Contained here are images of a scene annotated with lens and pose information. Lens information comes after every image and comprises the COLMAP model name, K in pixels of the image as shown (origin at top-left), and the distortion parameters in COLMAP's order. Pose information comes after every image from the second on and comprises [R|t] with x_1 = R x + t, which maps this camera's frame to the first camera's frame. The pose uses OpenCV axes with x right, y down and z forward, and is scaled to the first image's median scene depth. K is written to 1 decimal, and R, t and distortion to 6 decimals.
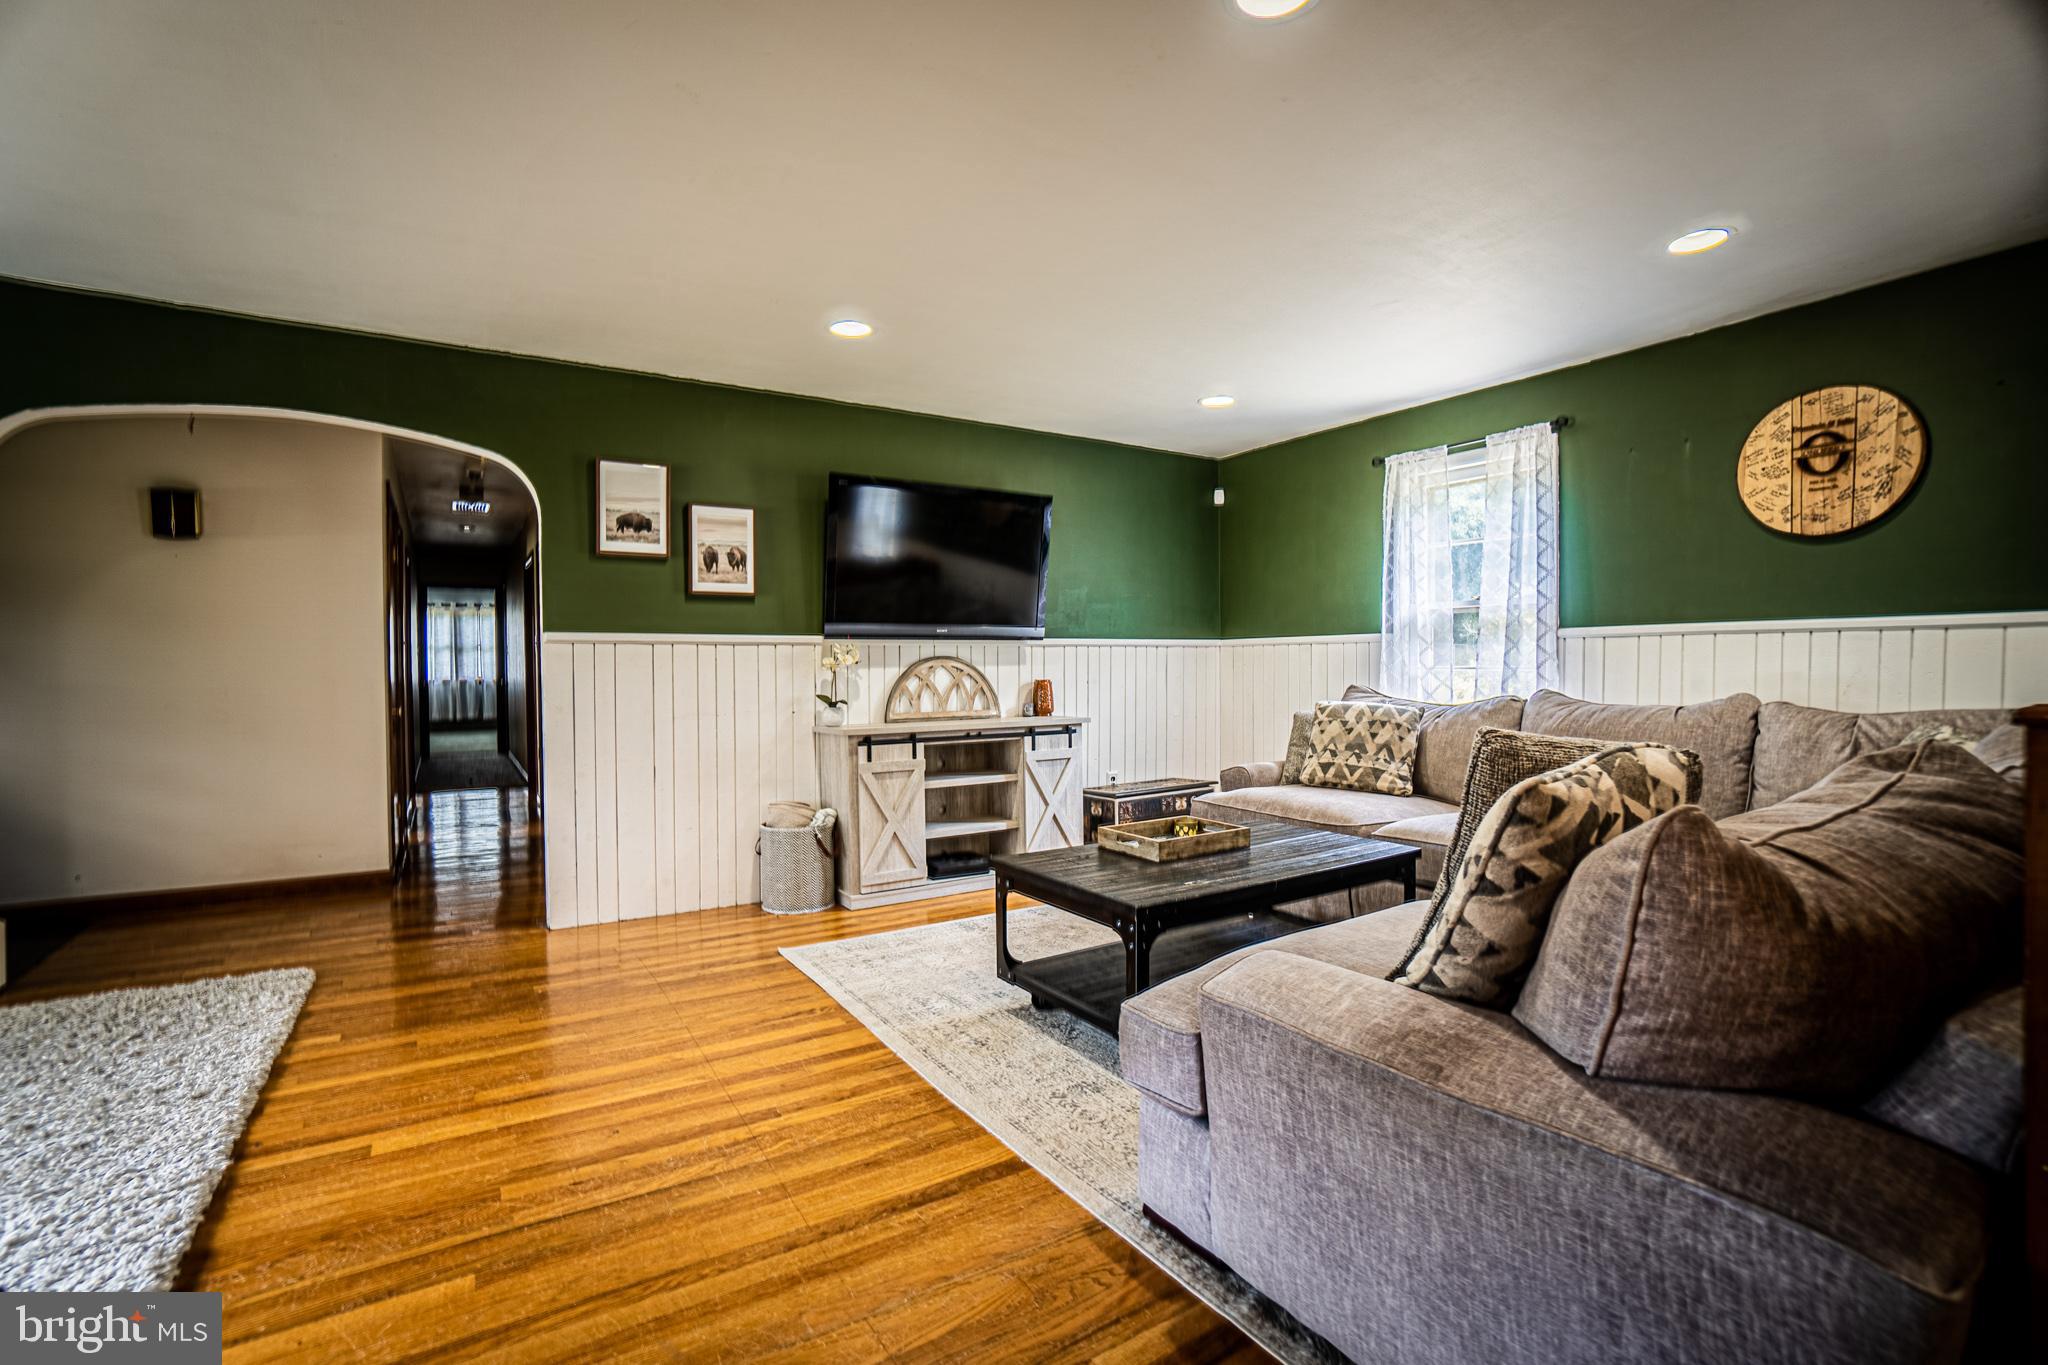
lens RADIAL K [[912.3, 0, 988.7], [0, 912.3, 688.5], [0, 0, 1]] dist [-0.045310, 0.013514]
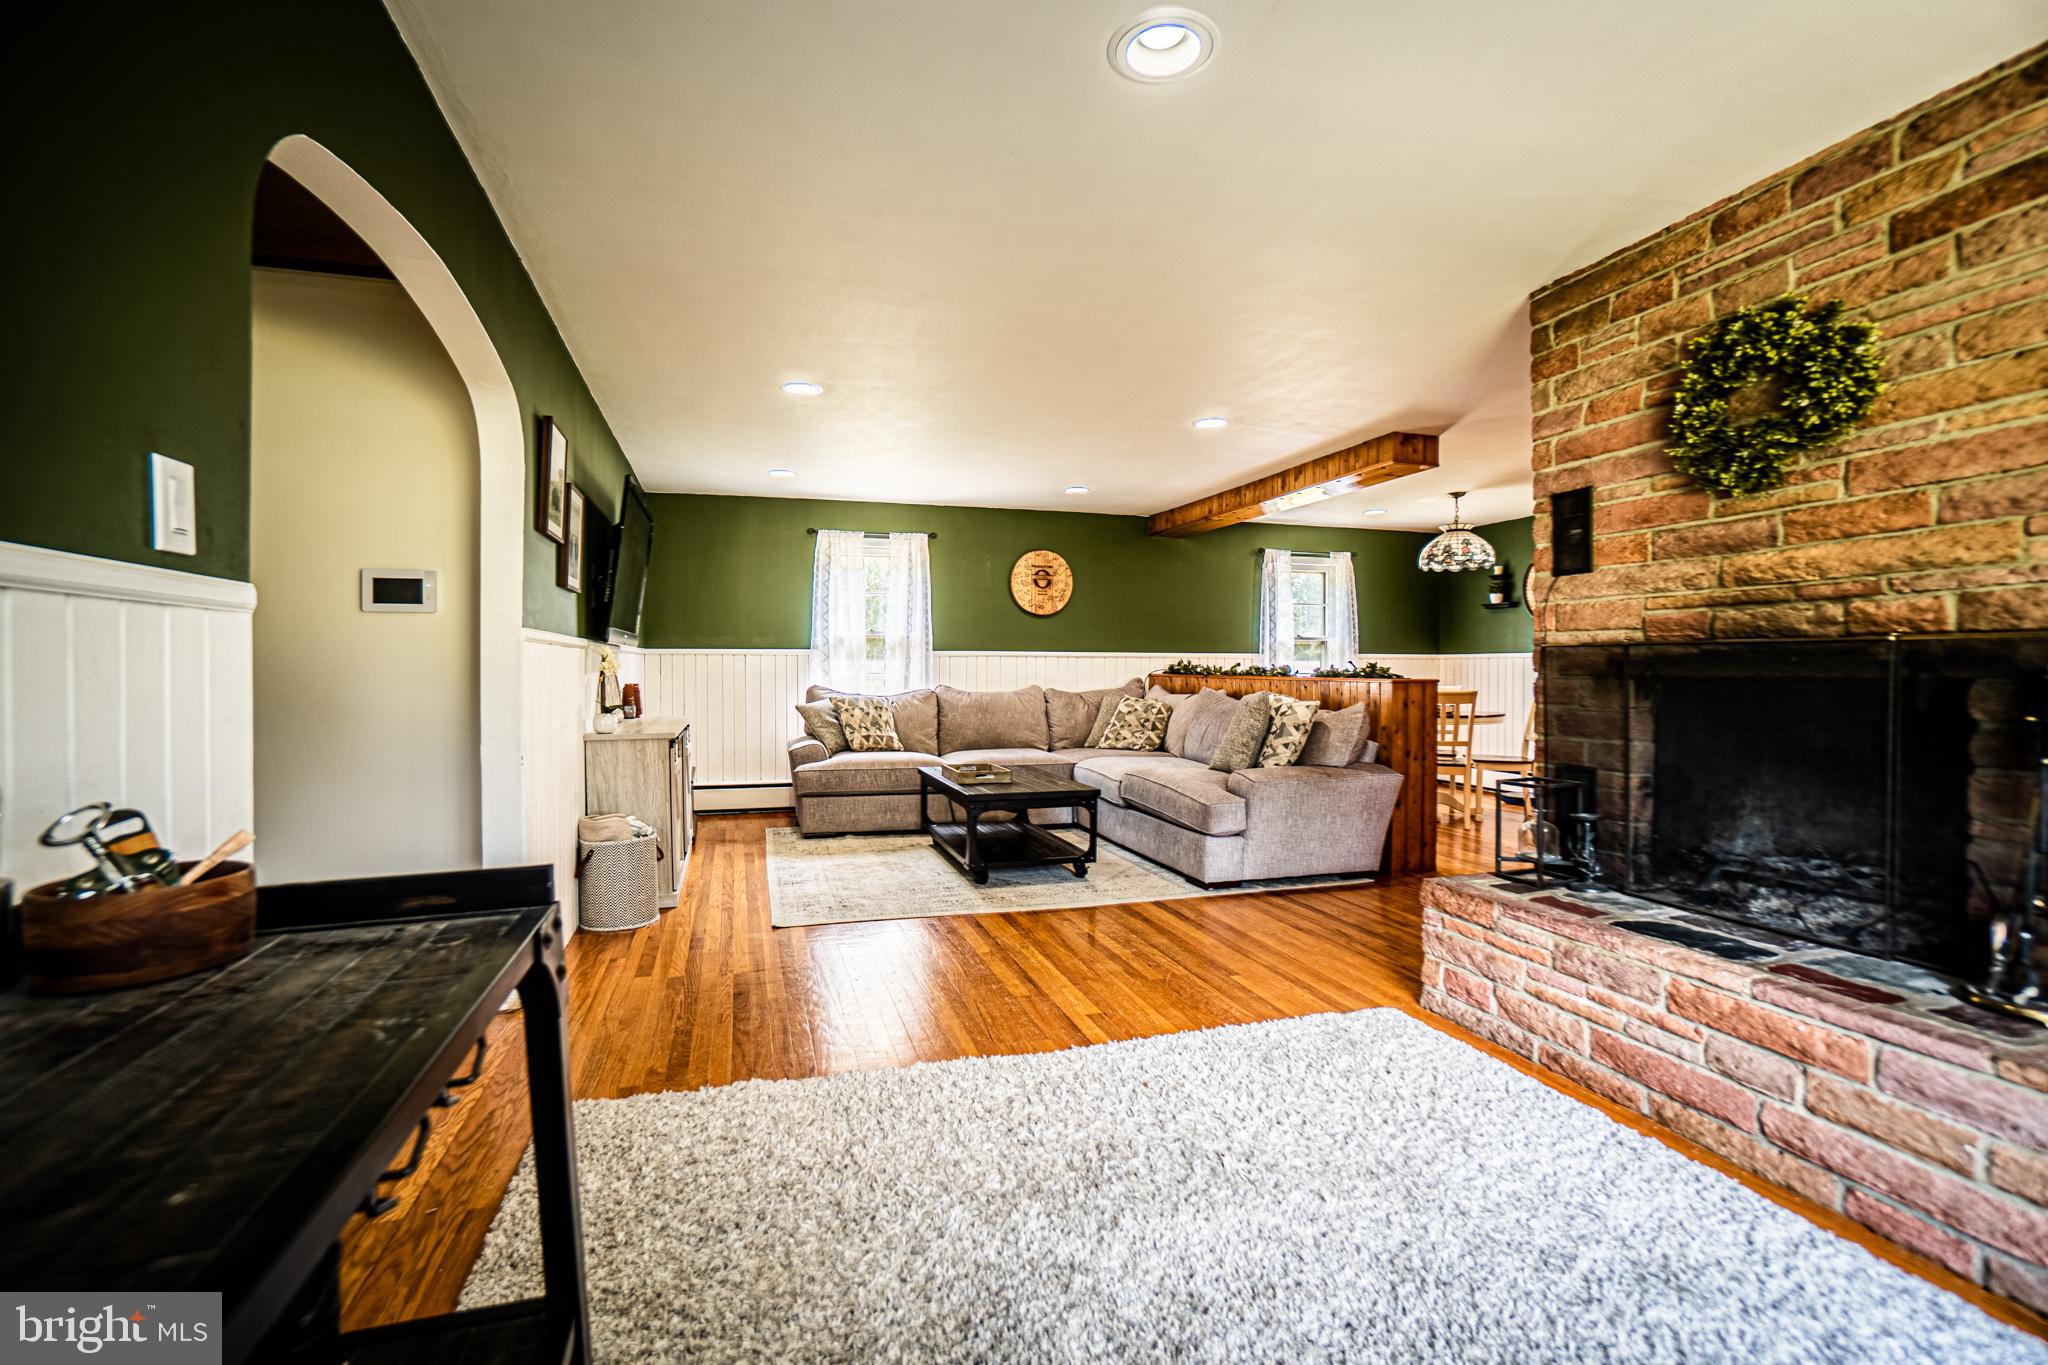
lens RADIAL K [[912.3, 0, 1034.7], [0, 912.3, 685.6], [0, 0, 1]] dist [-0.045310, 0.013514]
pose [[0.239752, -0.011952, 0.970761, -1.324674], [0.016108, 0.999836, 0.008332, -0.011819], [-0.970701, 0.013639, 0.239905, 0.459952]]
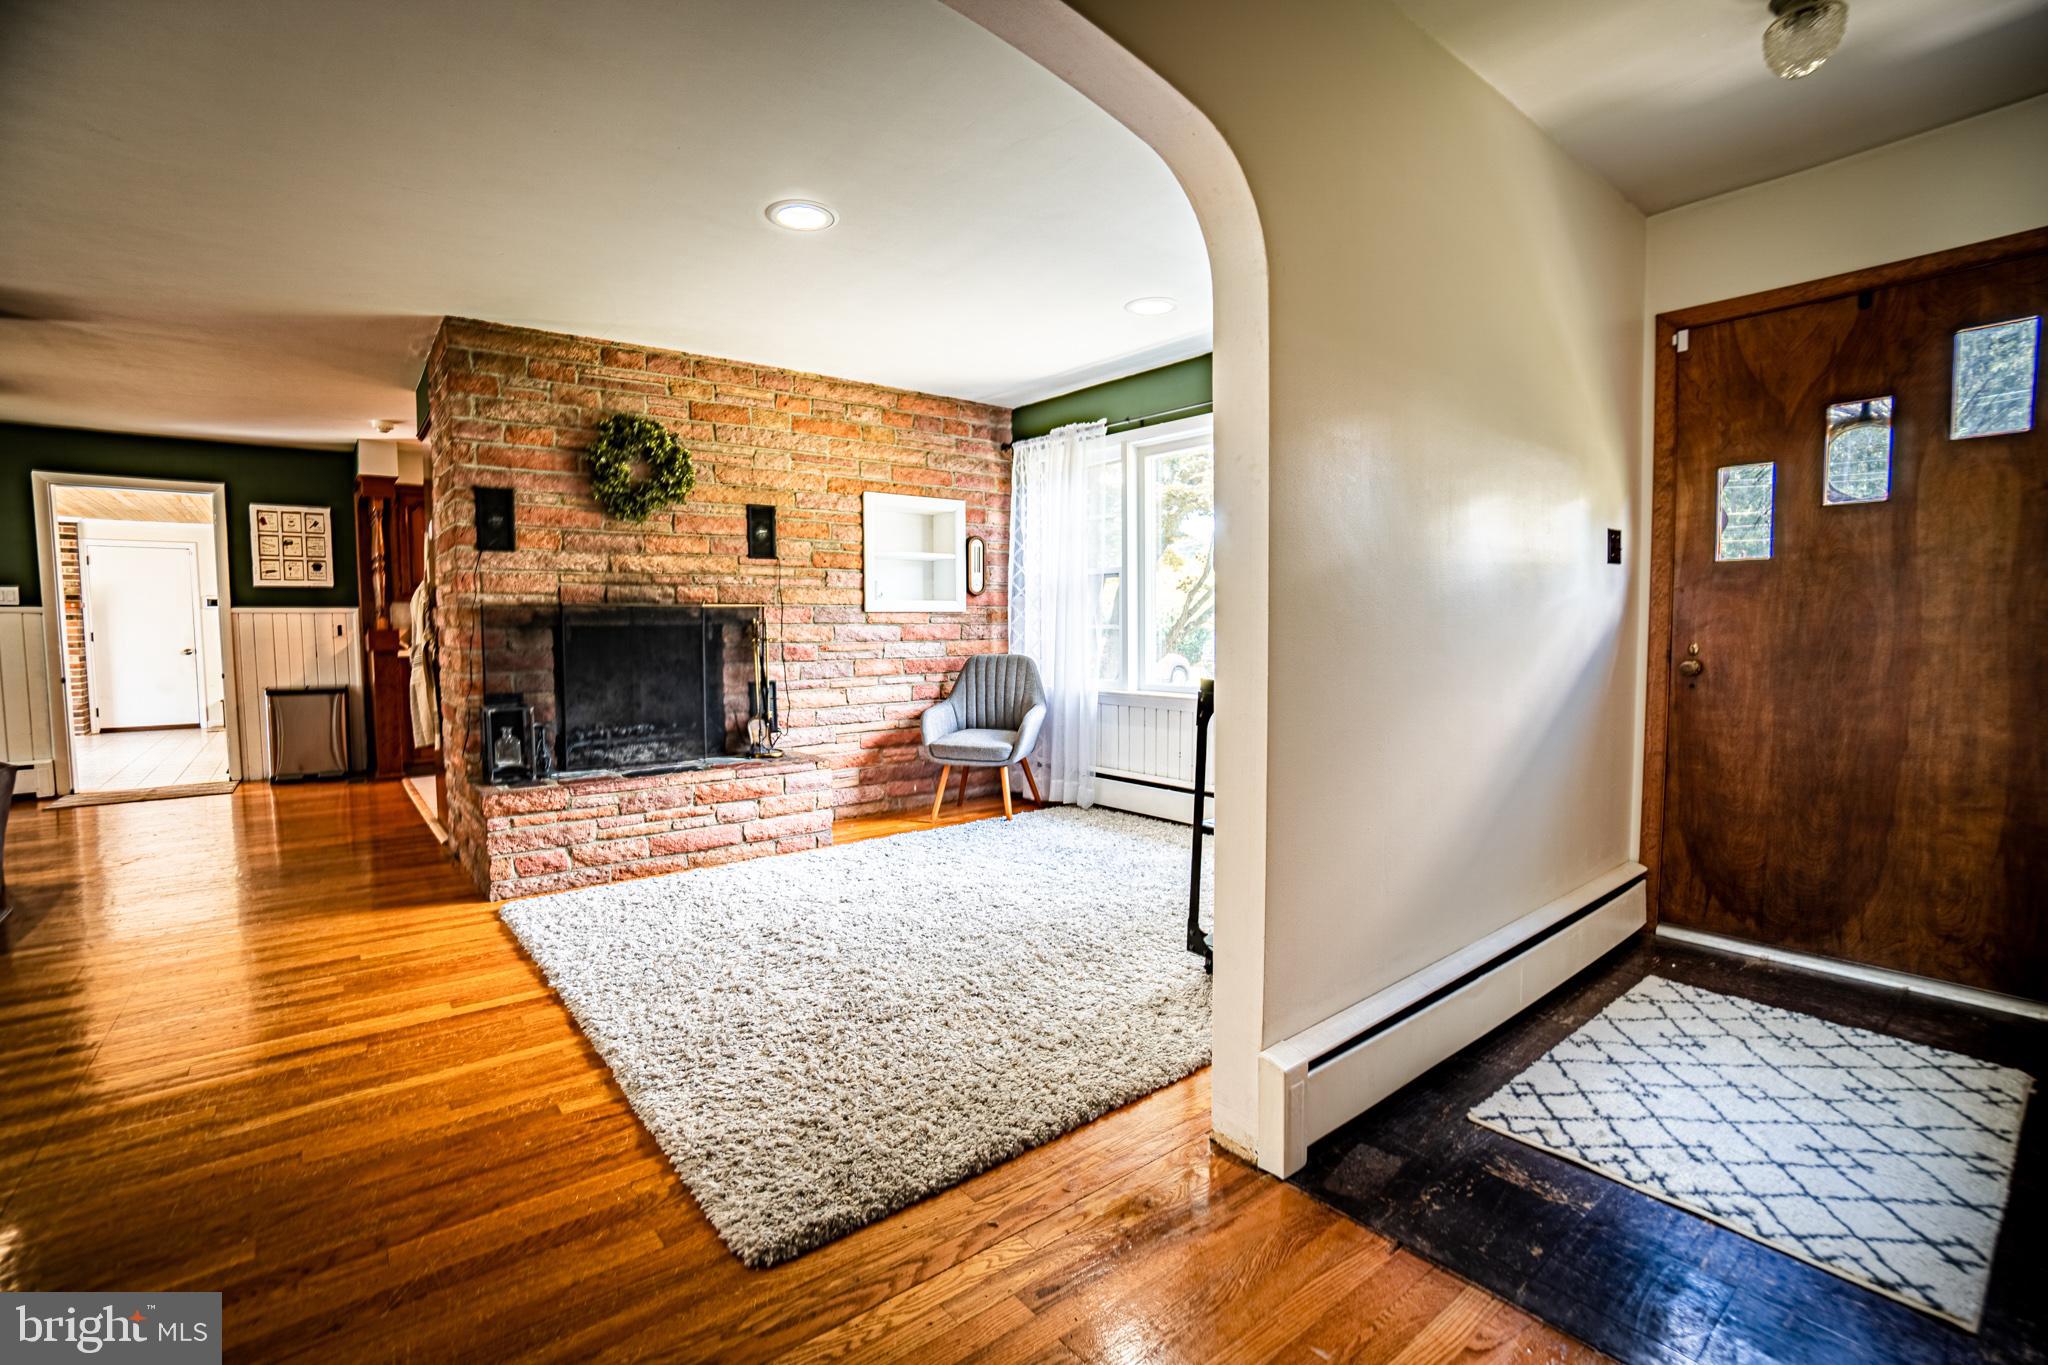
lens RADIAL K [[912.3, 0, 993.7], [0, 912.3, 686.6], [0, 0, 1]] dist [-0.045310, 0.013514]
pose [[-0.993474, 0.017751, -0.112668, -0.834000], [0.007662, 0.995970, 0.089355, -0.029108], [0.113800, 0.087909, -0.989607, 1.450905]]
